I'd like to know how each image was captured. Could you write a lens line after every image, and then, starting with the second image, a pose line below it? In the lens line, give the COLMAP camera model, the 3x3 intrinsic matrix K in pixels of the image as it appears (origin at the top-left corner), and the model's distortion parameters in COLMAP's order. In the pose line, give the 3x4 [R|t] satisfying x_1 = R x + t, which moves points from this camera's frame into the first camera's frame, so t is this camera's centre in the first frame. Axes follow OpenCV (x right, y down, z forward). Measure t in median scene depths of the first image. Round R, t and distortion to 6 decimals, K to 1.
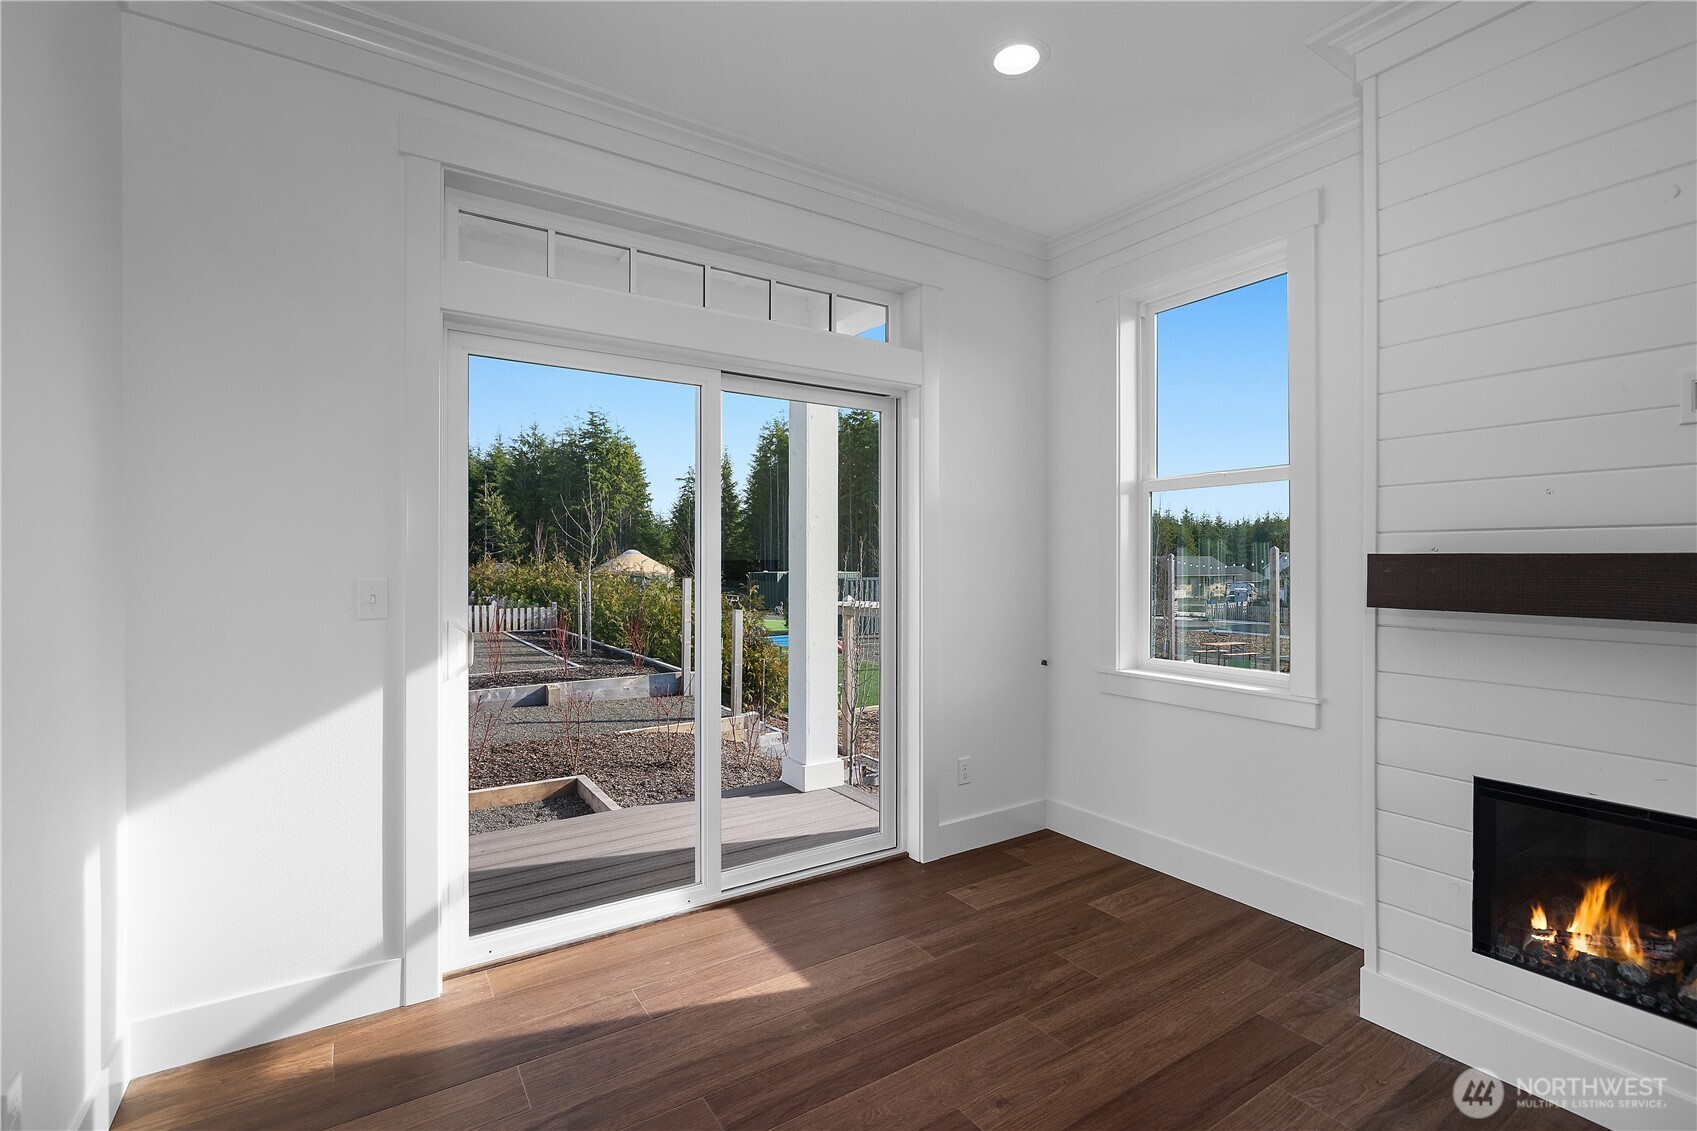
lens RADIAL K [[772.5, 0, 834.0], [0, 772.5, 558.5], [0, 0, 1]] dist [-0.009443, 0.001753]
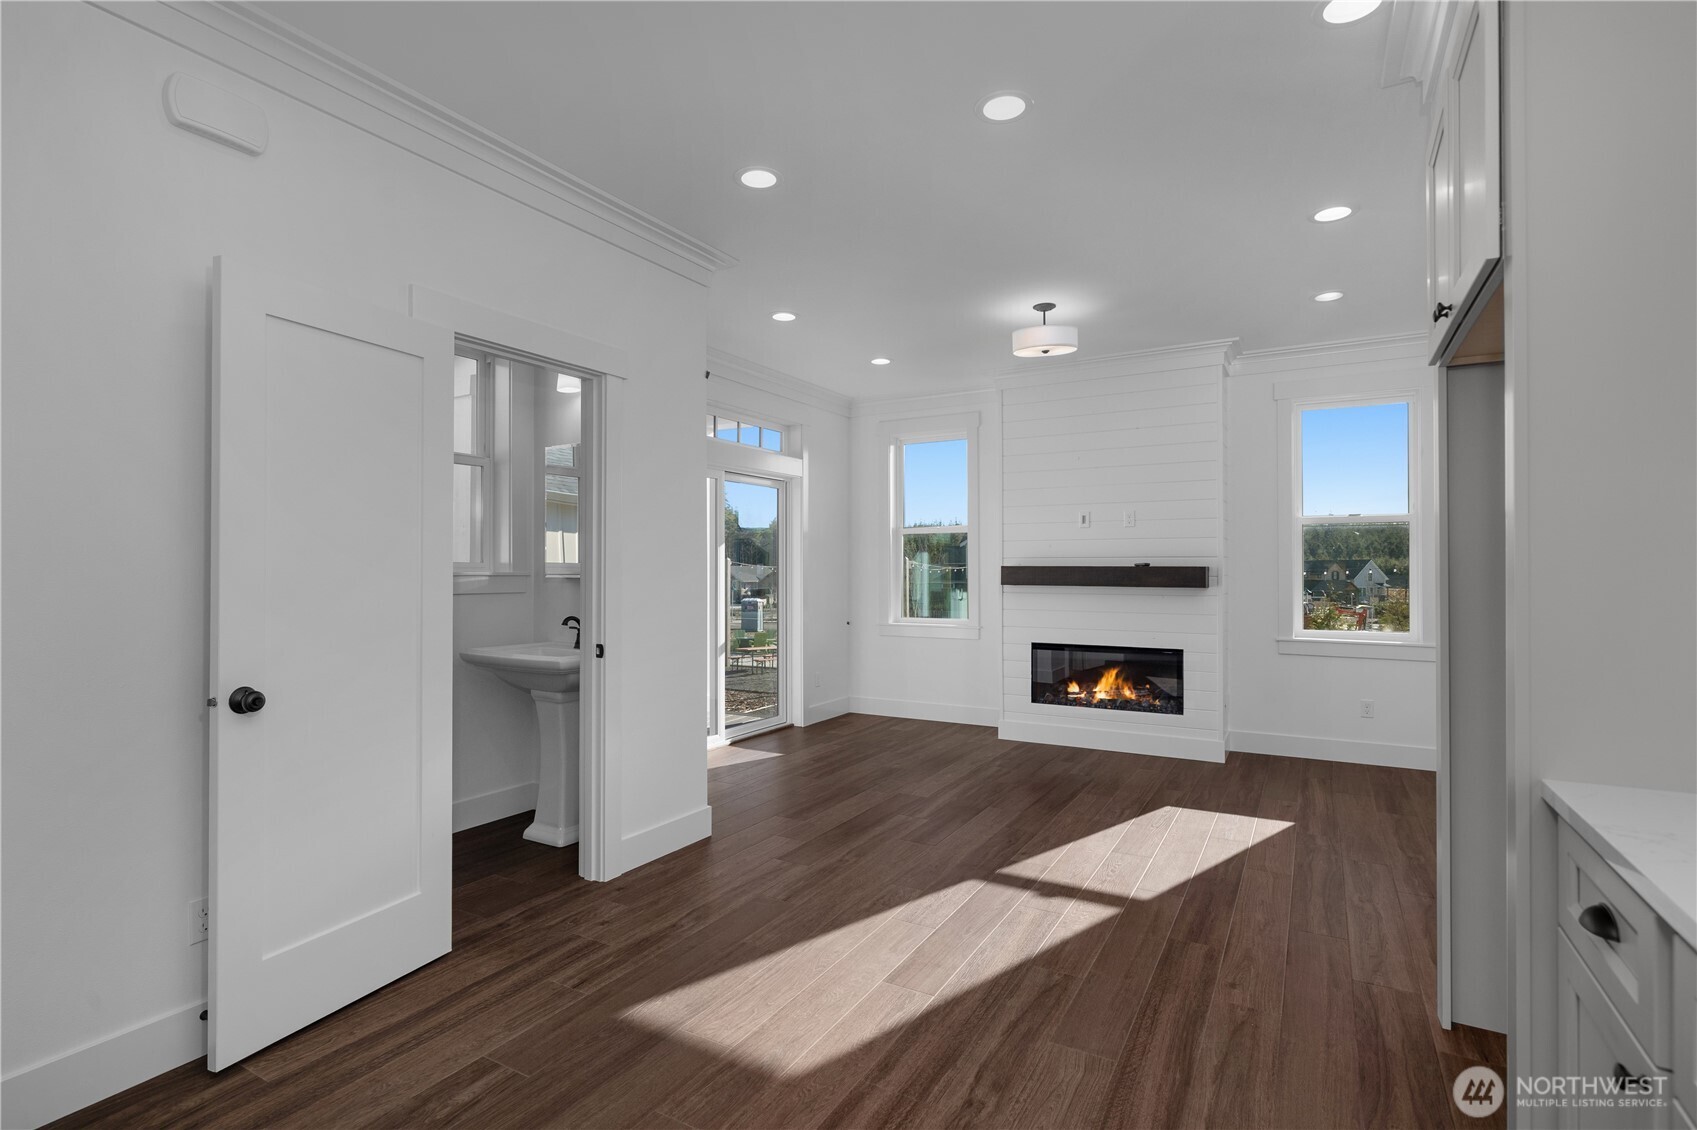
lens RADIAL K [[818.9, 0, 840.3], [0, 818.9, 563.3], [0, 0, 1]] dist [-0.004662, 0.000670]
pose [[0.894993, 0.001022, 0.446080, -0.914723], [0.000609, 0.999994, -0.003513, -0.003692], [-0.446080, 0.003416, 0.894986, -1.110581]]
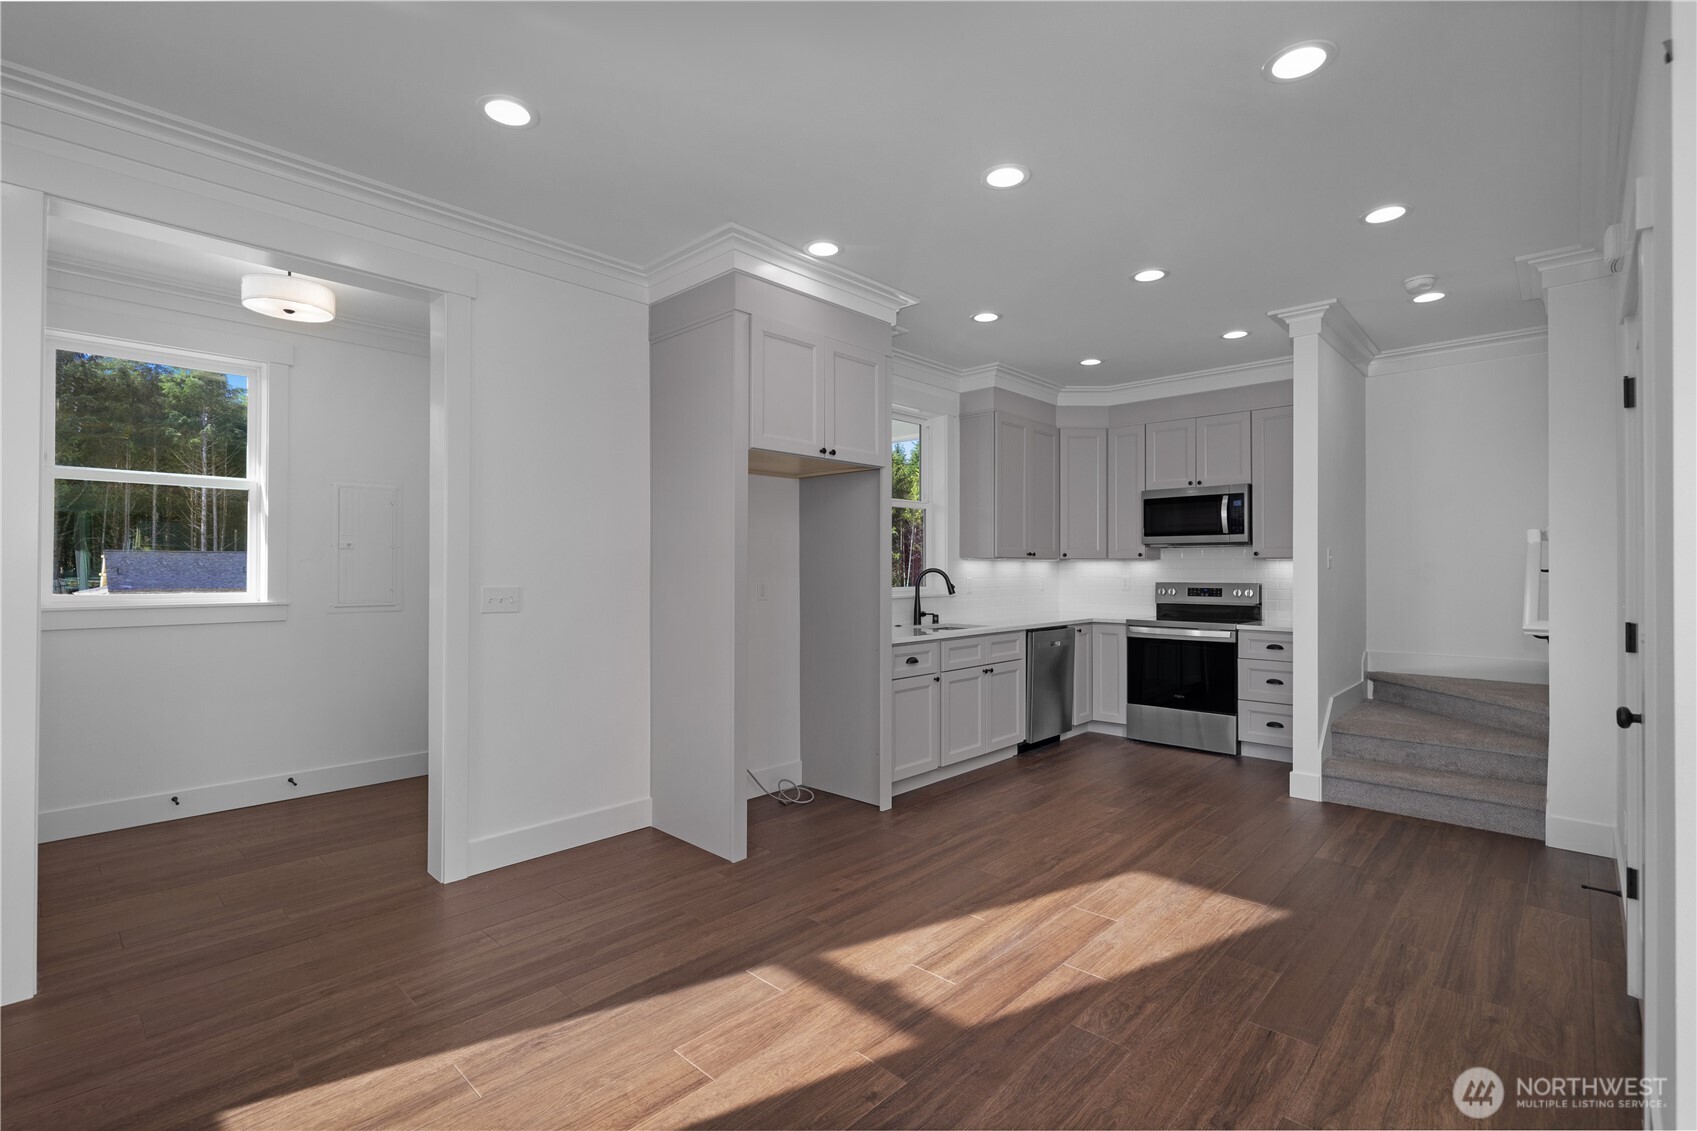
lens RADIAL K [[772.5, 0, 834.8], [0, 772.5, 567.5], [0, 0, 1]] dist [-0.009443, 0.001753]
pose [[-0.975934, -0.002788, -0.218047, 0.222743], [-0.001892, 0.999989, -0.004321, -0.005886], [0.218057, -0.003805, -0.975929, 0.765580]]
